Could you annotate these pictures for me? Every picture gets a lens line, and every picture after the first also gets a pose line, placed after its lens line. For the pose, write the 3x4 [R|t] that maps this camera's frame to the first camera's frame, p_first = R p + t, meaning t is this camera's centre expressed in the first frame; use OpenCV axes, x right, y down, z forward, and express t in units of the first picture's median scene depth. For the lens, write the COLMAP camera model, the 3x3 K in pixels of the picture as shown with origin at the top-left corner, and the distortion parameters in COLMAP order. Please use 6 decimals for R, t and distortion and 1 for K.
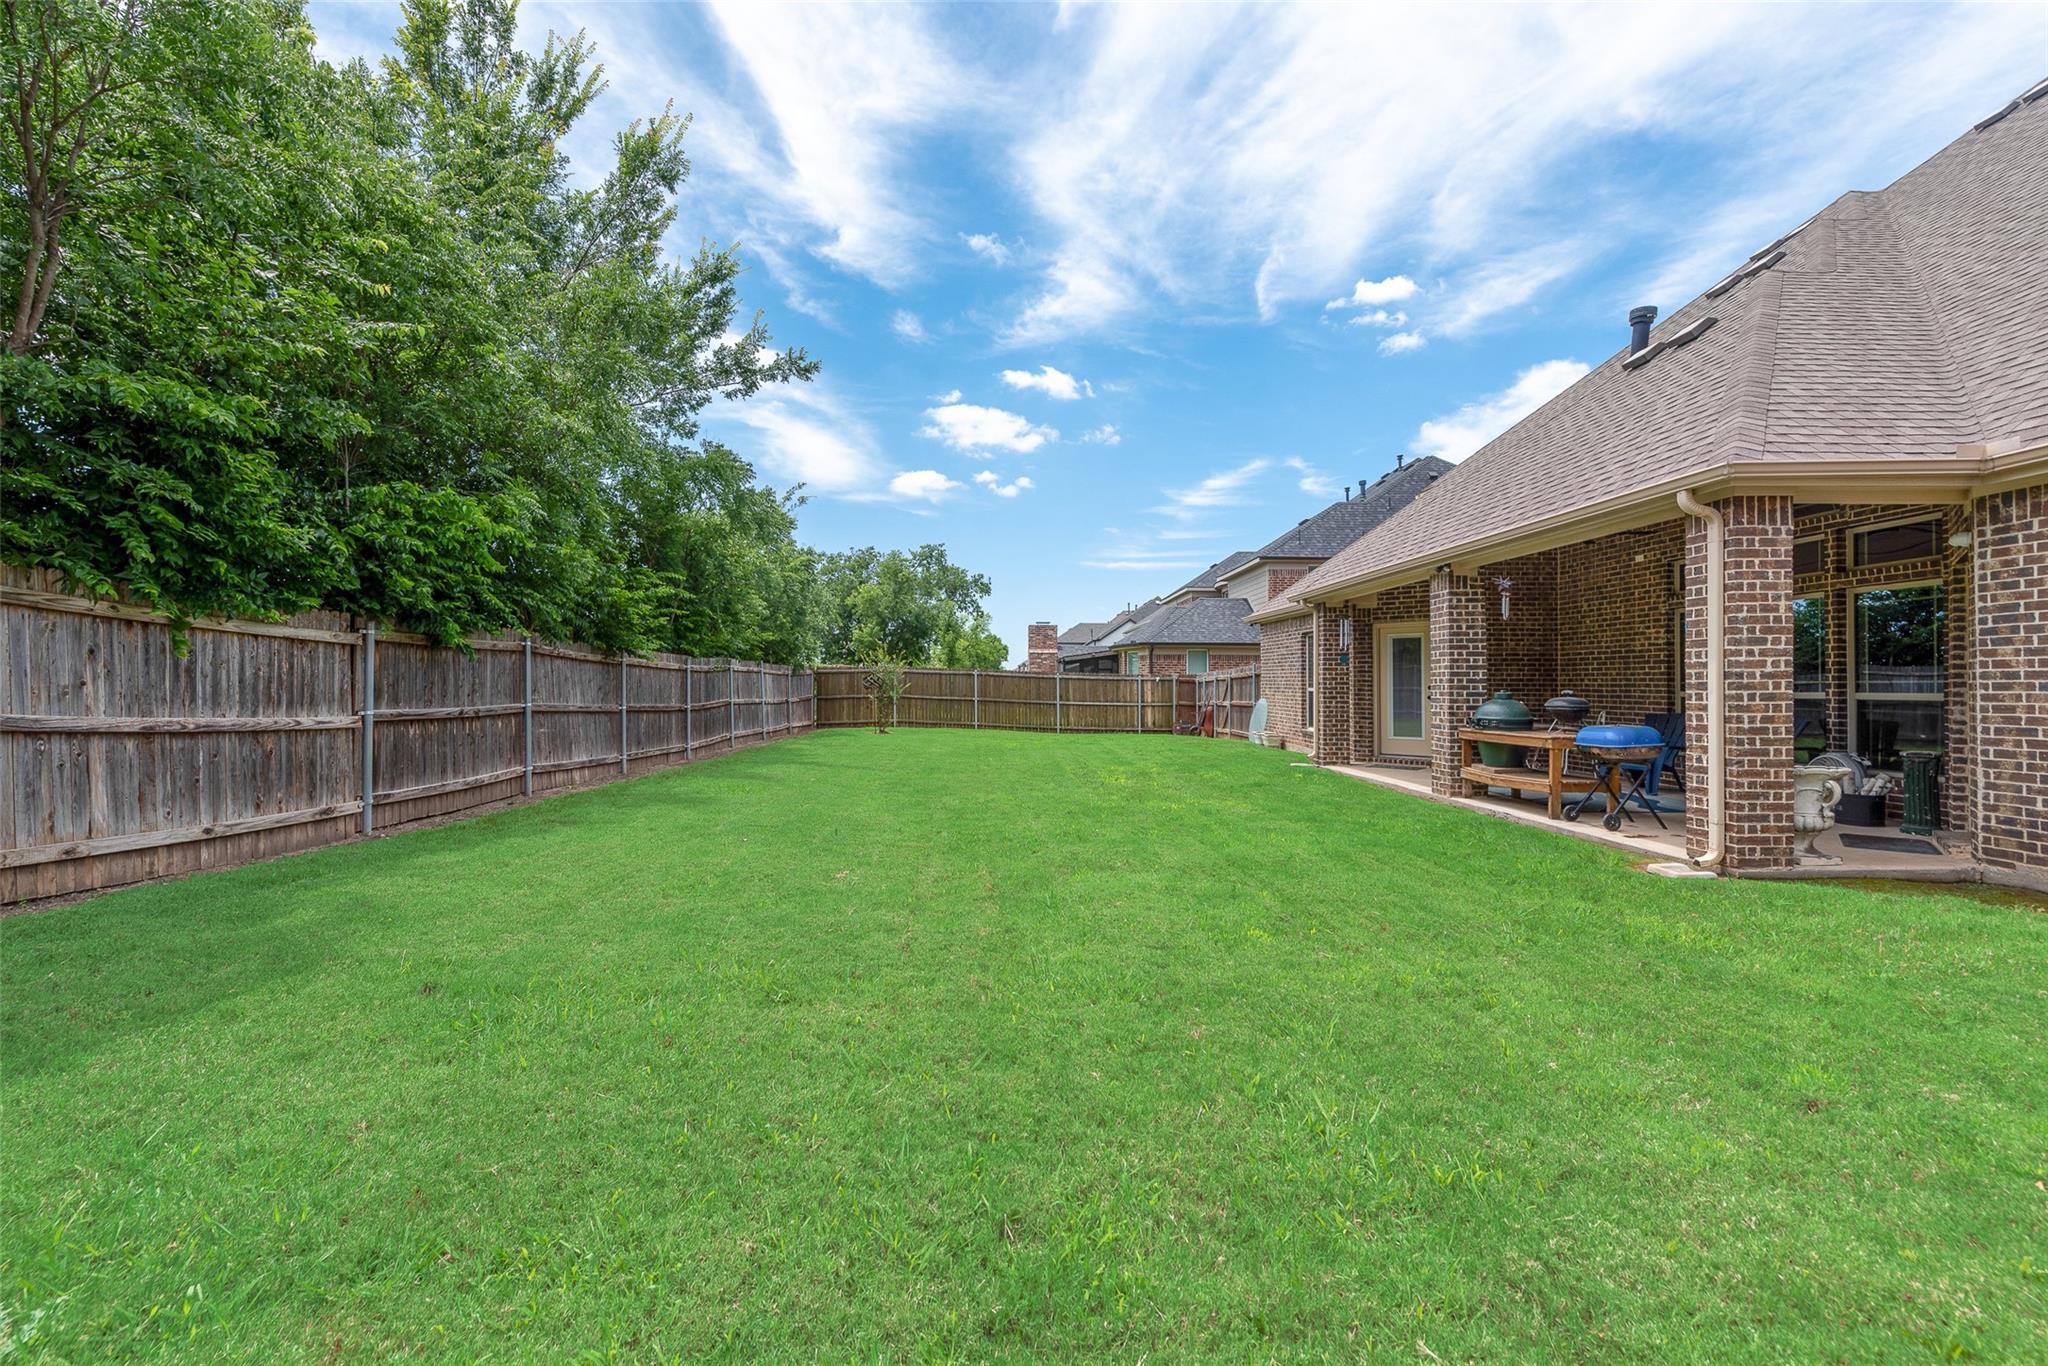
lens RADIAL K [[811.8, 0, 1016.3], [0, 811.8, 682.6], [0, 0, 1]] dist [0.012111, -0.000240]
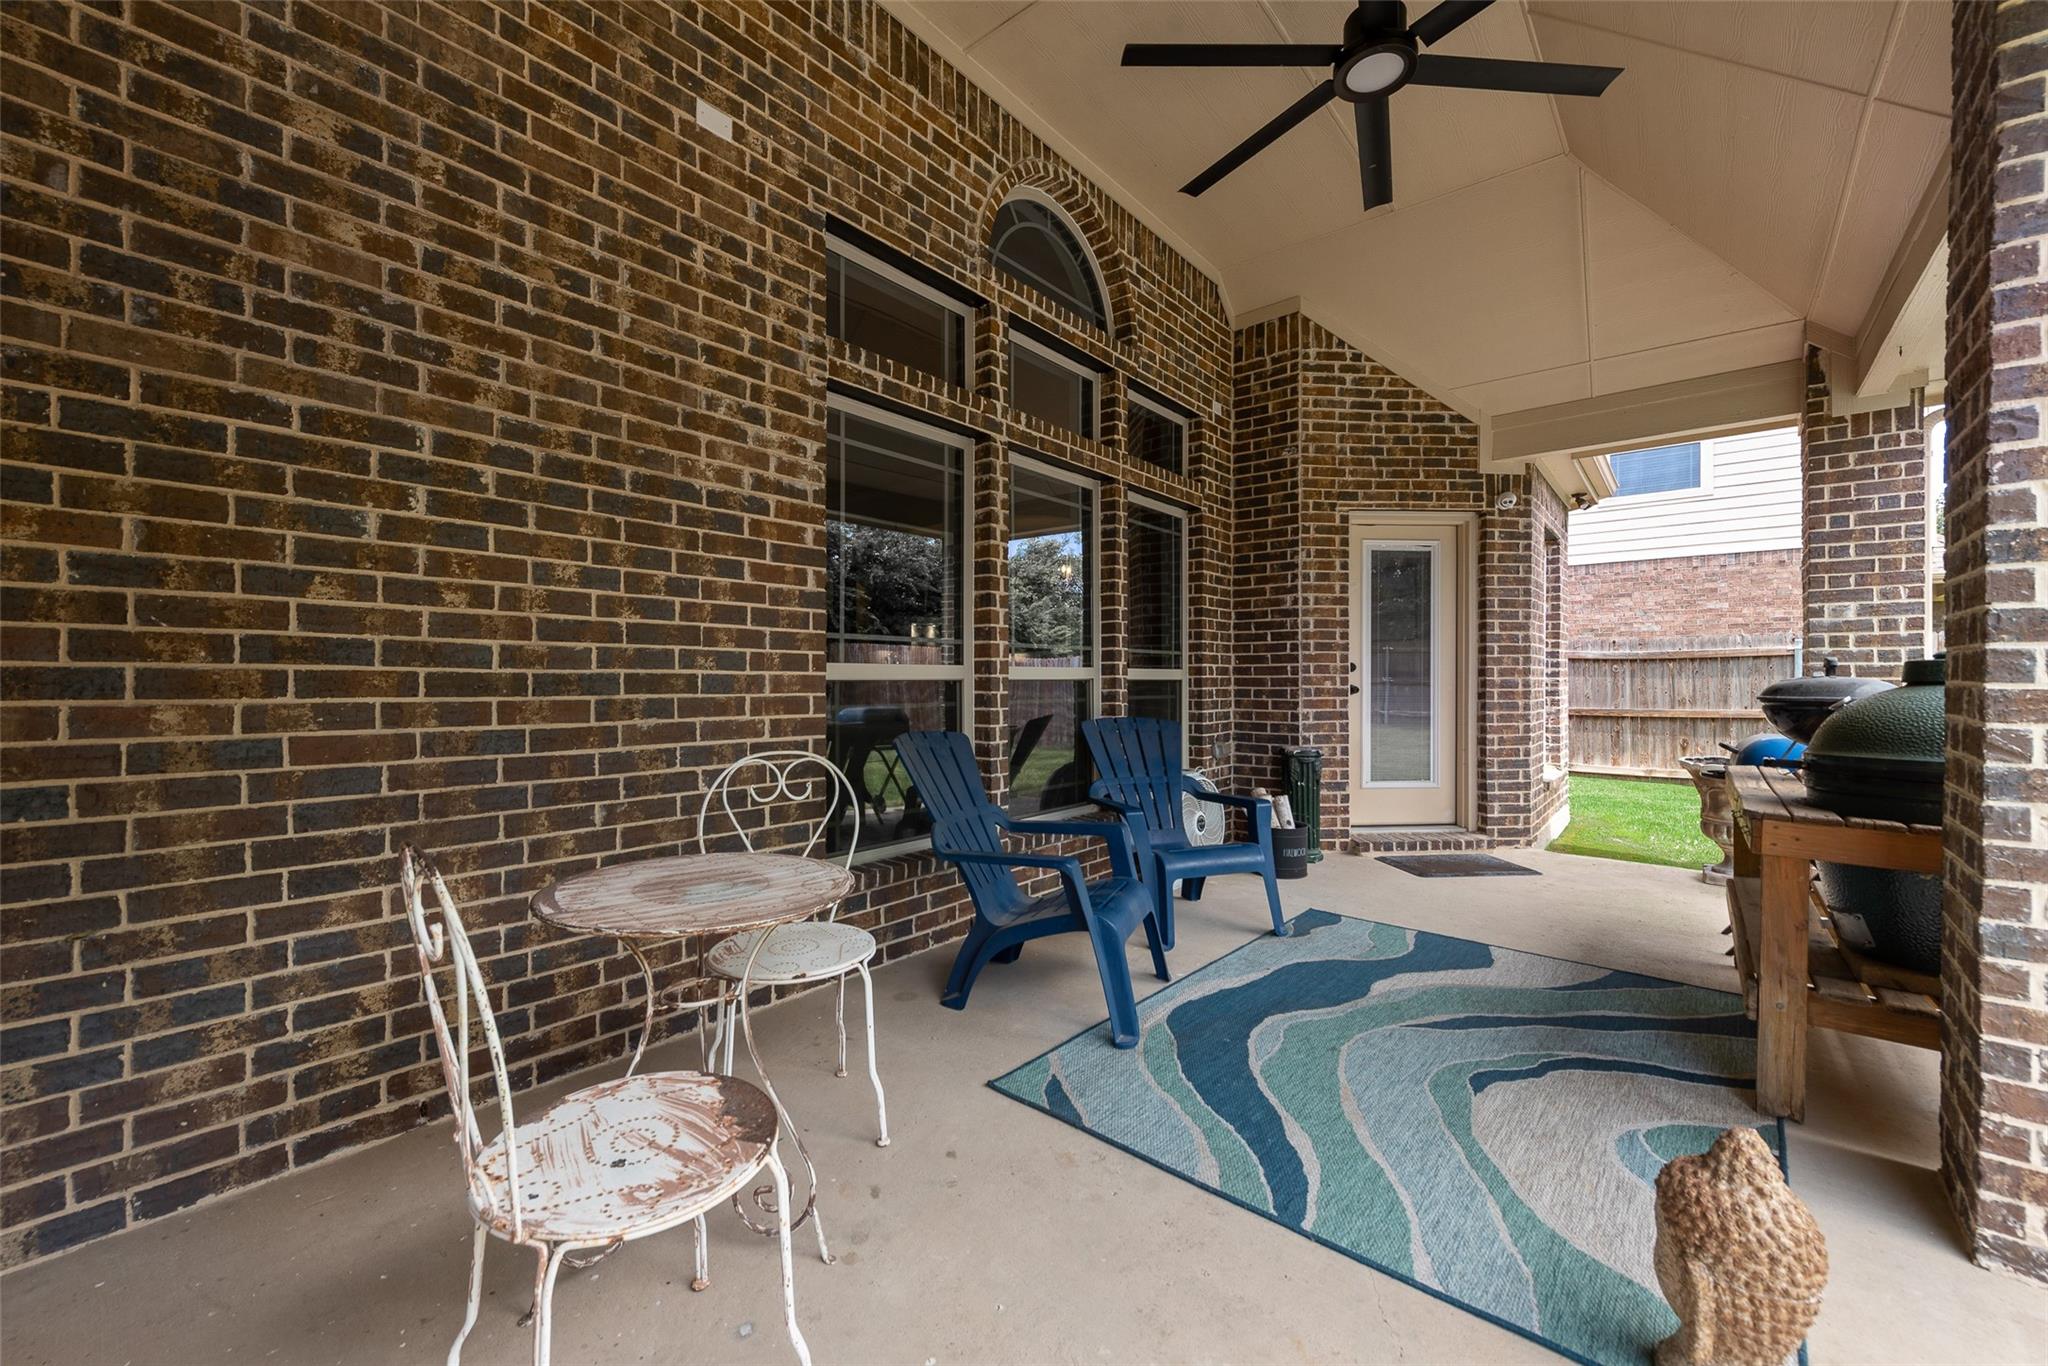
lens RADIAL K [[811.8, 0, 1016.3], [0, 811.8, 682.6], [0, 0, 1]] dist [0.012111, -0.000240]
pose [[-0.753618, 0.005021, 0.657294, 0.491089], [0.002417, 0.999985, -0.004868, 0.015022], [-0.657308, -0.002080, -0.753619, 1.030480]]
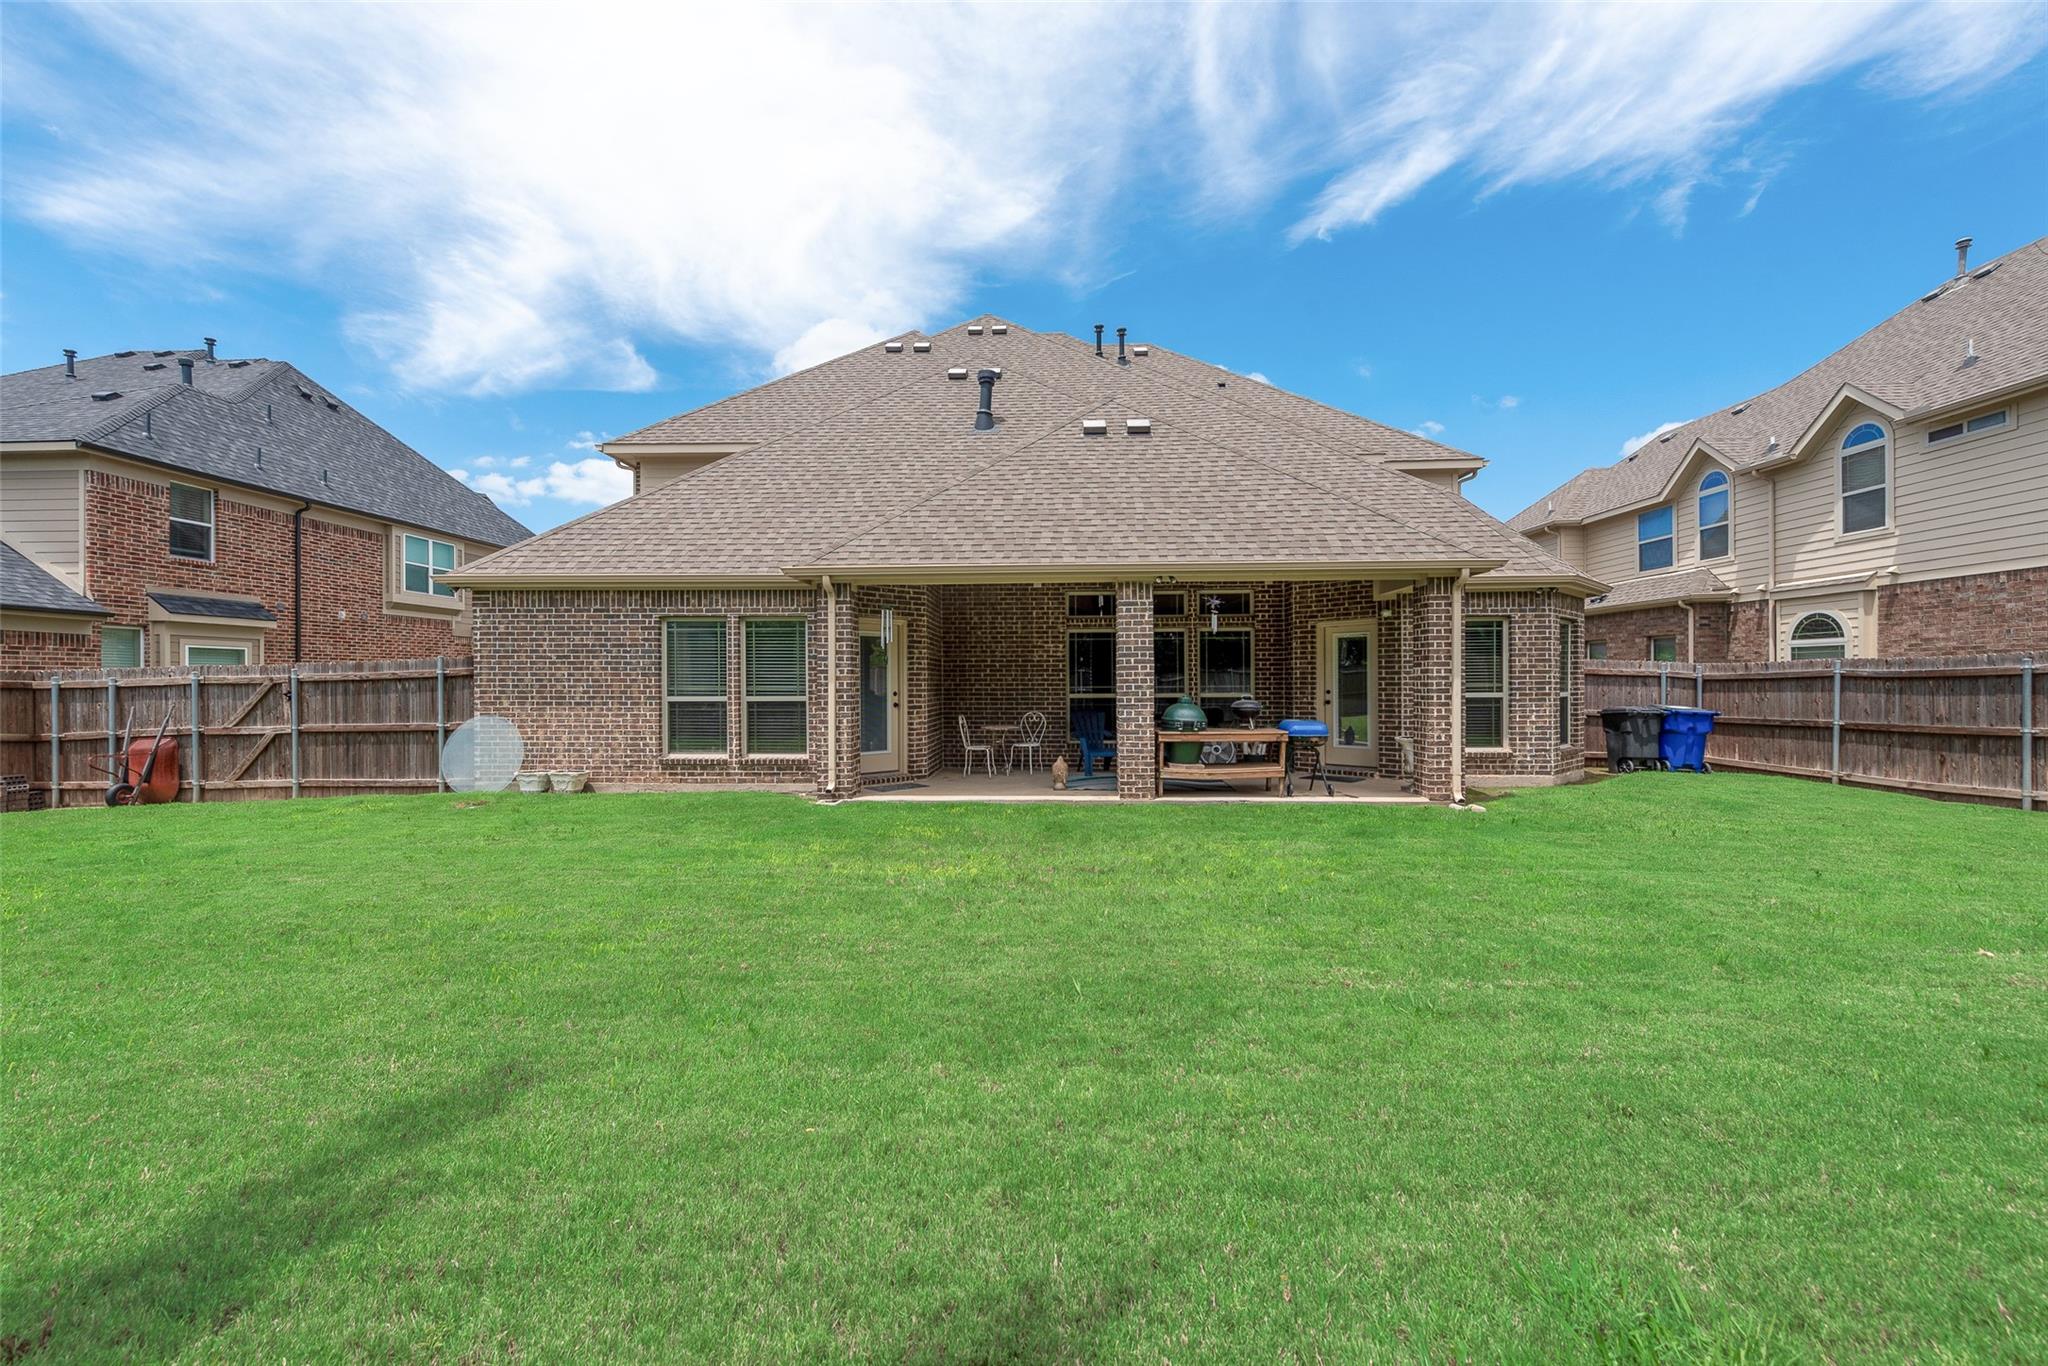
lens RADIAL K [[869.8, 0, 1024.0], [0, 869.8, 683.0], [0, 0, 1]] dist [0.001248, -0.000007]
pose [[0.041648, 0.006192, 0.999113, -0.466188], [0.000317, 0.999981, -0.006211, -0.000197], [-0.999132, 0.000575, 0.041645, 0.886439]]
